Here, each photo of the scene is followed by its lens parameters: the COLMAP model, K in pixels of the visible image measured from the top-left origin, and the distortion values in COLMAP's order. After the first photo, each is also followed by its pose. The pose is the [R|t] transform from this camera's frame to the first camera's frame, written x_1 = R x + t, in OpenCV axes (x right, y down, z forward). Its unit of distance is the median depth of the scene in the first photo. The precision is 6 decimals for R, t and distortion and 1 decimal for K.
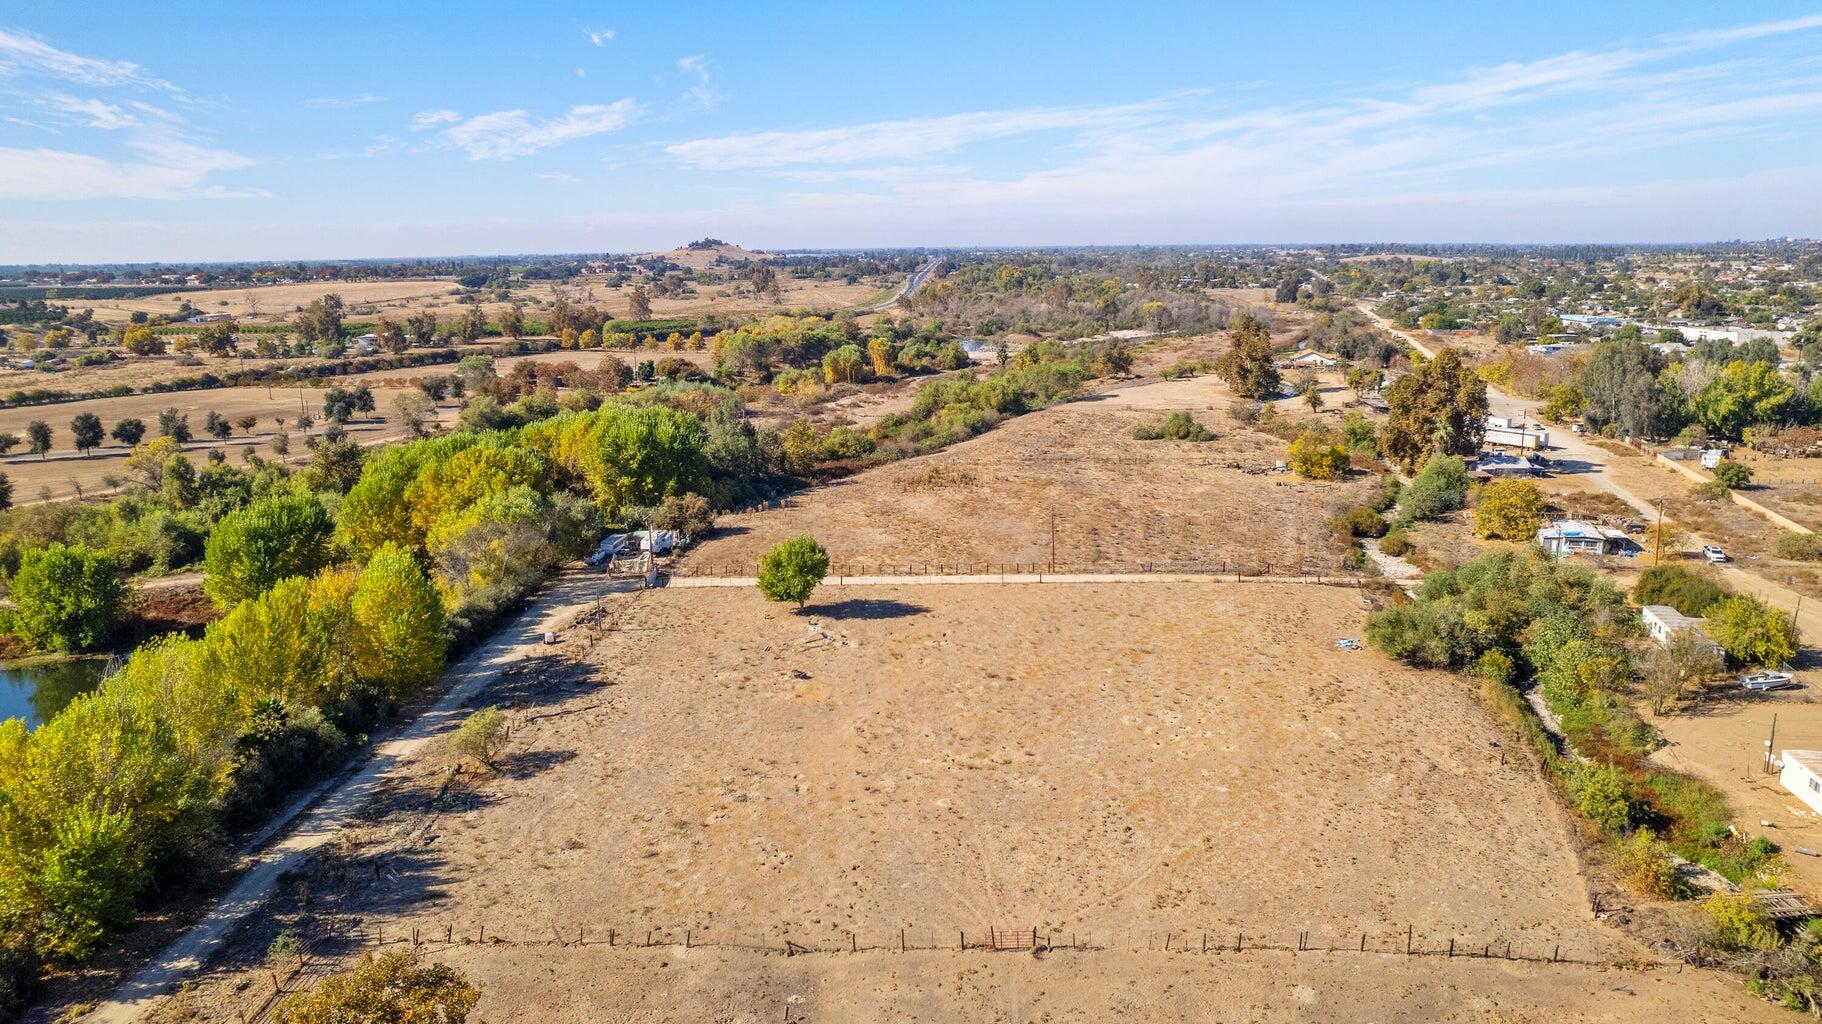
lens RADIAL K [[1203.8, 0, 935.0], [0, 1203.8, 508.7], [0, 0, 1]] dist [-0.089833, 0.089339]
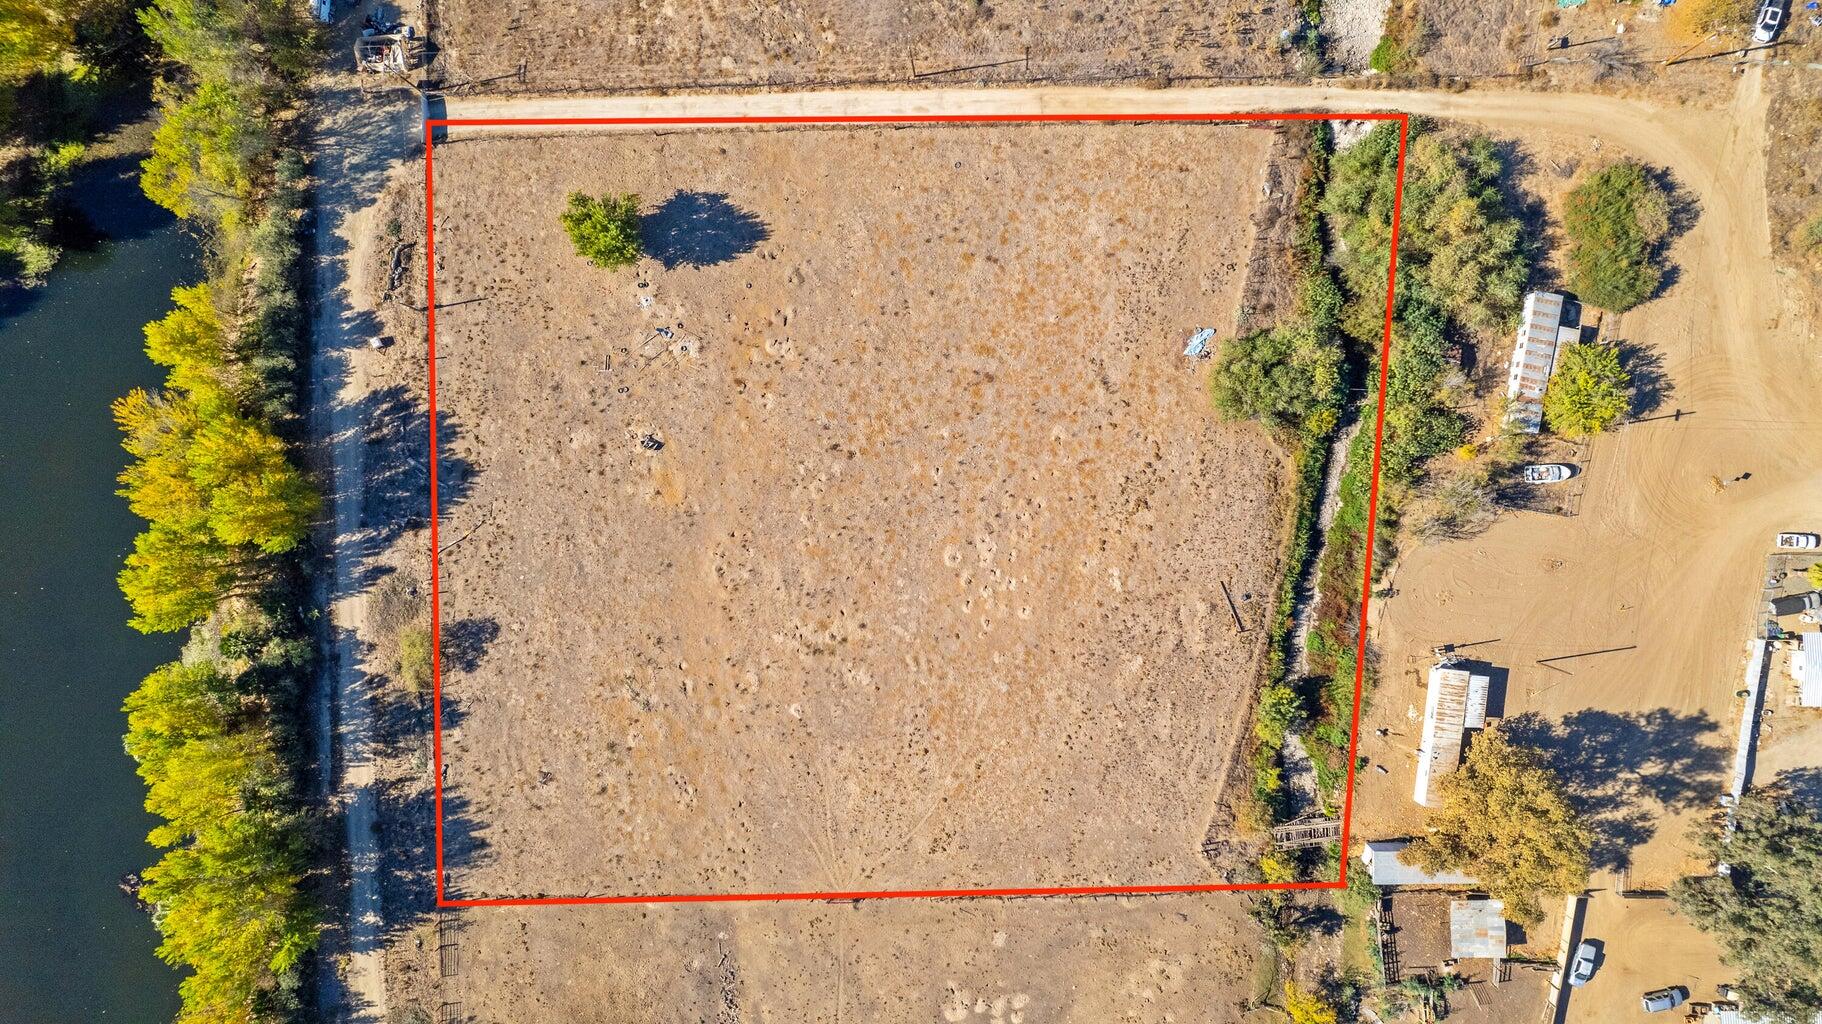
lens RADIAL K [[1203.8, 0, 935.0], [0, 1203.8, 508.7], [0, 0, 1]] dist [-0.089833, 0.089339]
pose [[0.999362, -0.035695, 0.000917, 0.112476], [0.006957, 0.219820, 0.975516, -0.739380], [-0.035022, -0.974887, 0.219929, 0.599699]]
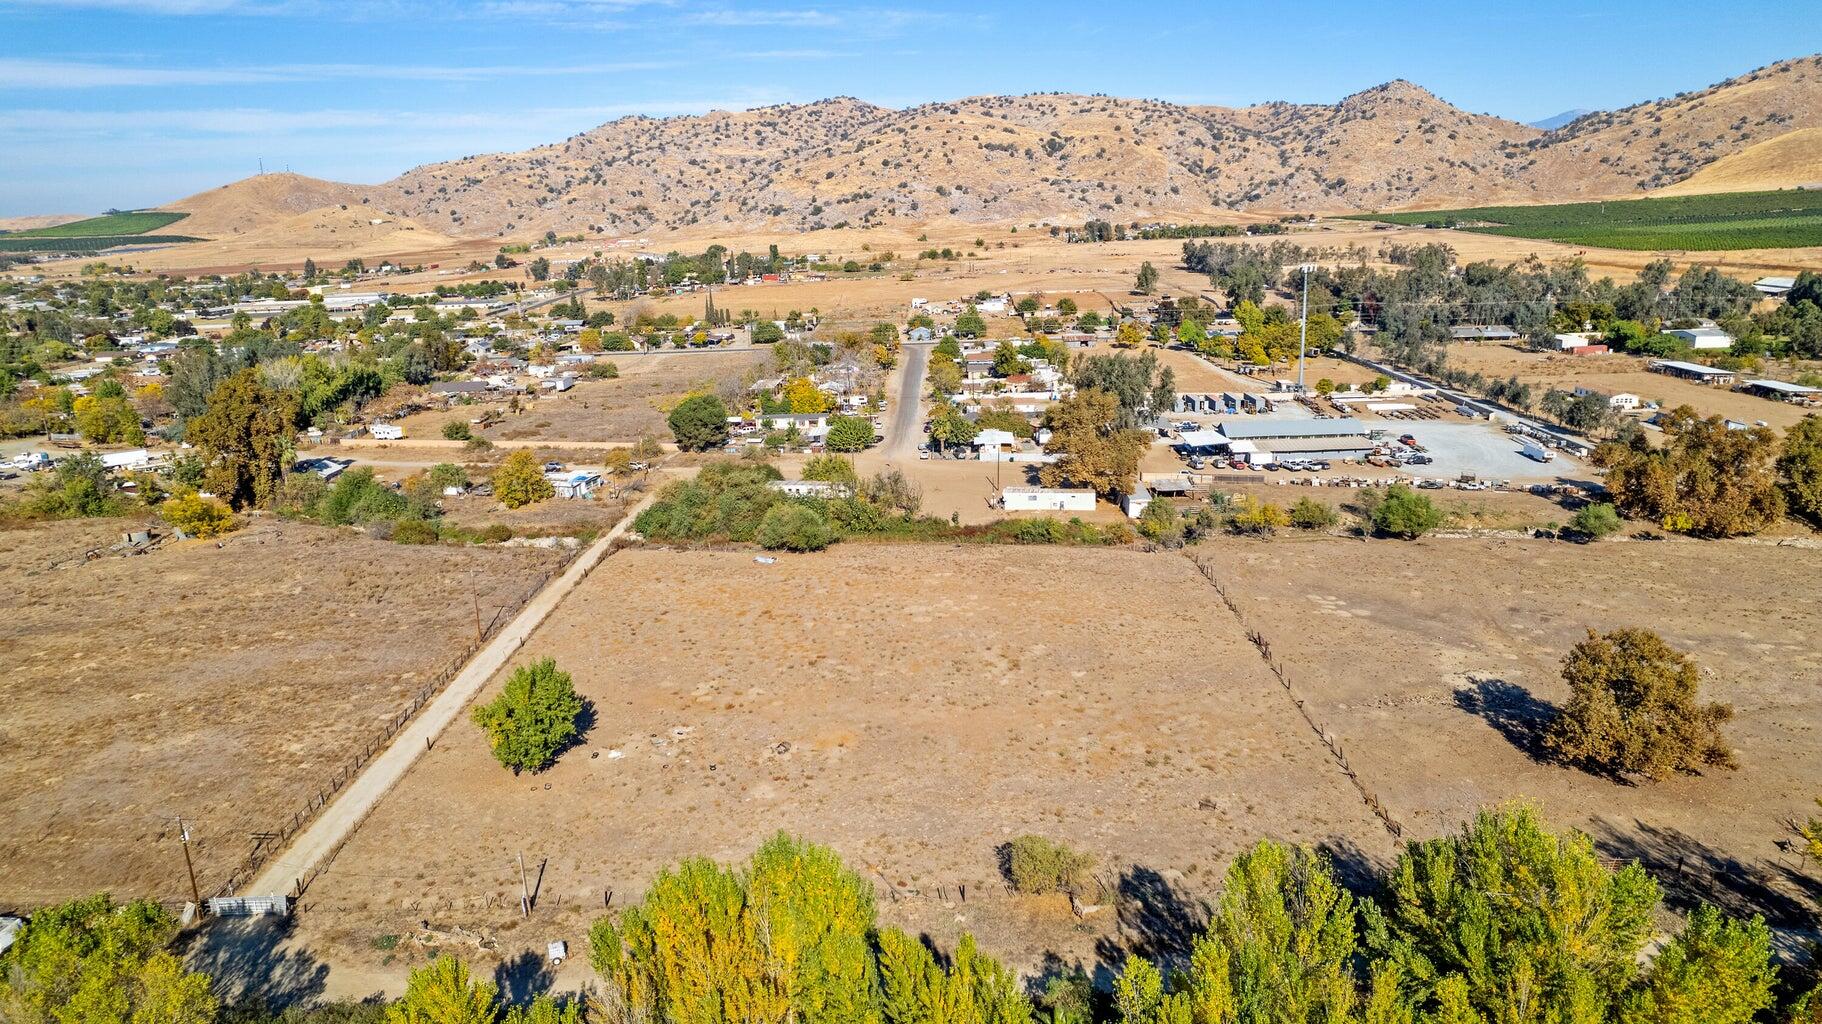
lens RADIAL K [[1152.9, 0, 911.0], [0, 1152.9, 512.0], [0, 0, 1]] dist [-0.074573, 0.073756]
pose [[-0.002134, -0.246604, 0.969114, -0.764419], [0.249456, 0.938347, 0.239324, -0.174958], [-0.968384, 0.242262, 0.059514, 0.691974]]
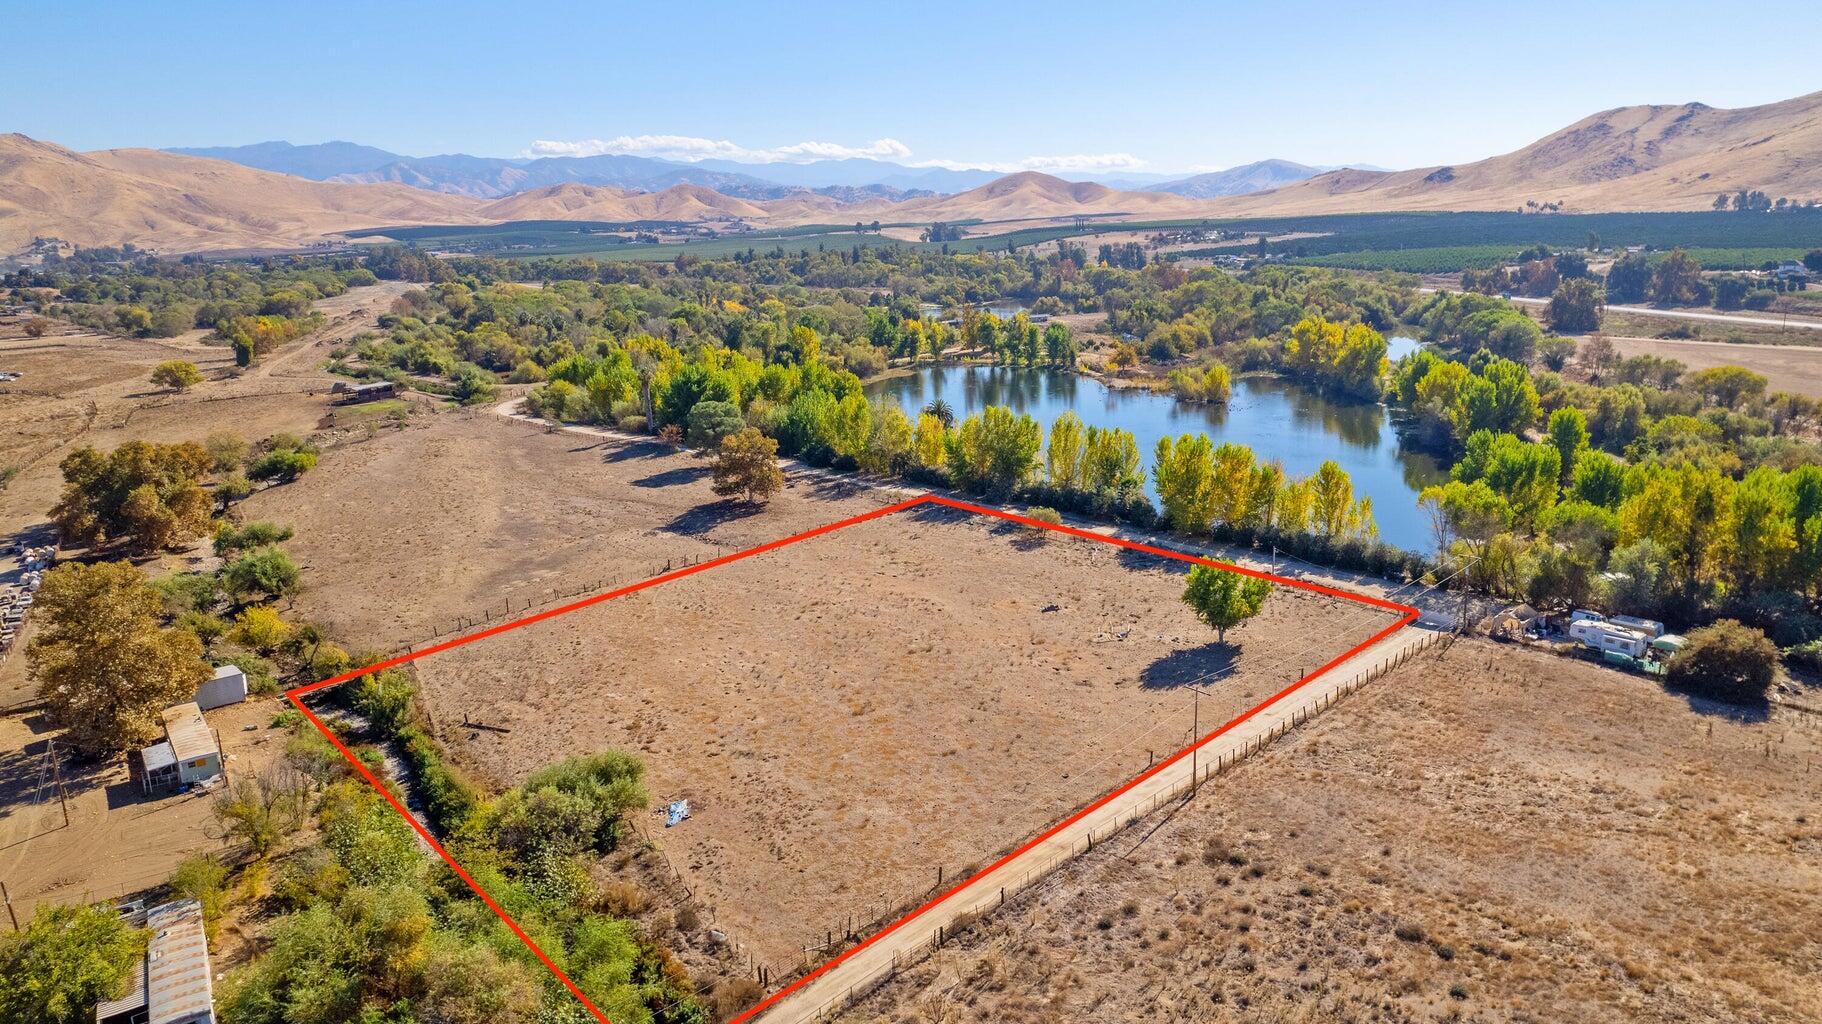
lens RADIAL K [[1242.9, 0, 928.1], [0, 1242.9, 507.4], [0, 0, 1]] dist [-0.091598, 0.089989]
pose [[-0.694945, 0.198505, -0.691121, 0.661034], [-0.120687, 0.915306, 0.384251, -0.336569], [0.708863, 0.350443, -0.612130, 1.373044]]
